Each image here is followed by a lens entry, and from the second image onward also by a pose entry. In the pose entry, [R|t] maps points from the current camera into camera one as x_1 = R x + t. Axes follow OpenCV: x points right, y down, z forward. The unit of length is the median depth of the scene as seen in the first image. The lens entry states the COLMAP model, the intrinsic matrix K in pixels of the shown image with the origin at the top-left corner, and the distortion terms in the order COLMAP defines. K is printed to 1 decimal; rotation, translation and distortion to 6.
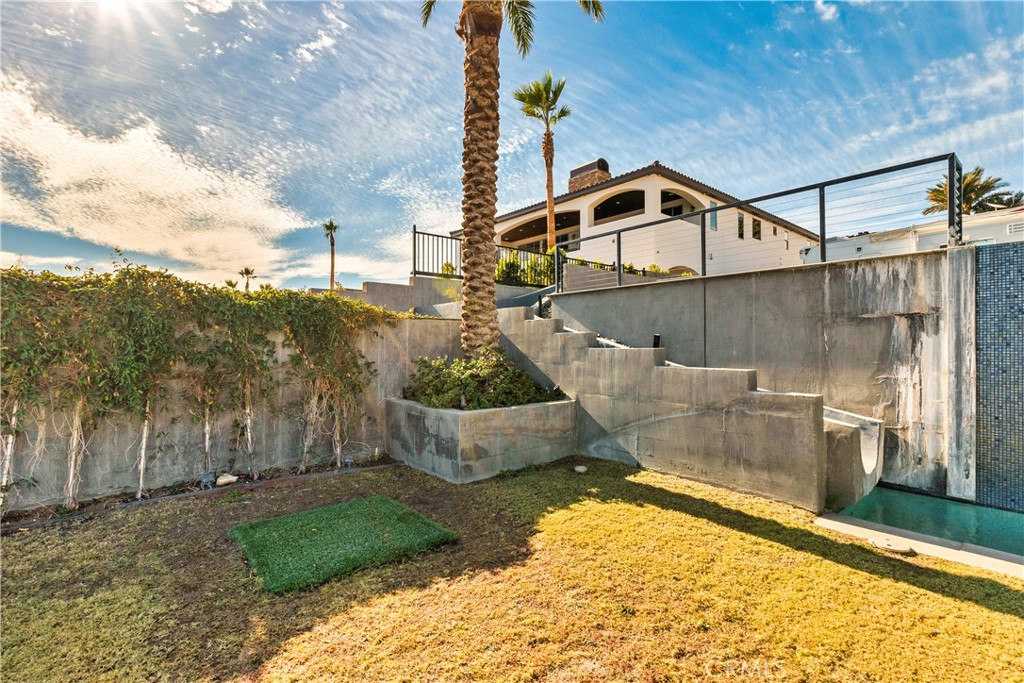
lens RADIAL K [[469.6, 0, 512.0], [0, 469.6, 341.5], [0, 0, 1]] dist [0.000206, -0.000089]
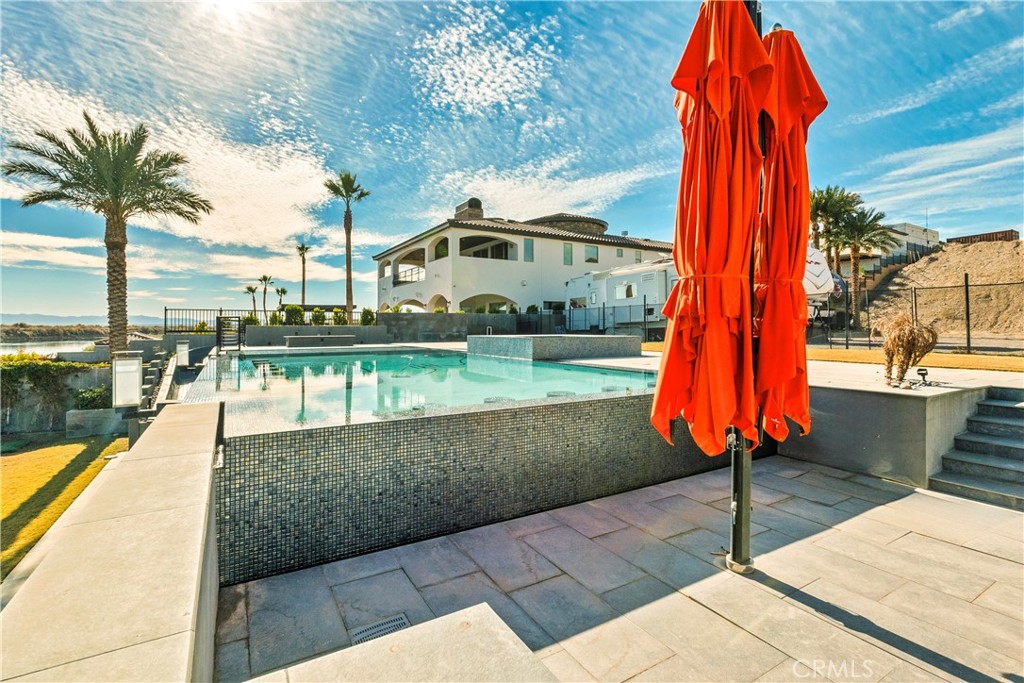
lens RADIAL K [[469.6, 0, 512.0], [0, 469.6, 341.5], [0, 0, 1]] dist [0.000206, -0.000089]
pose [[0.989065, 0.005134, -0.147389, 2.270479], [0.000402, 0.999296, 0.037506, -0.282057], [0.147478, -0.037155, 0.988367, -1.048049]]
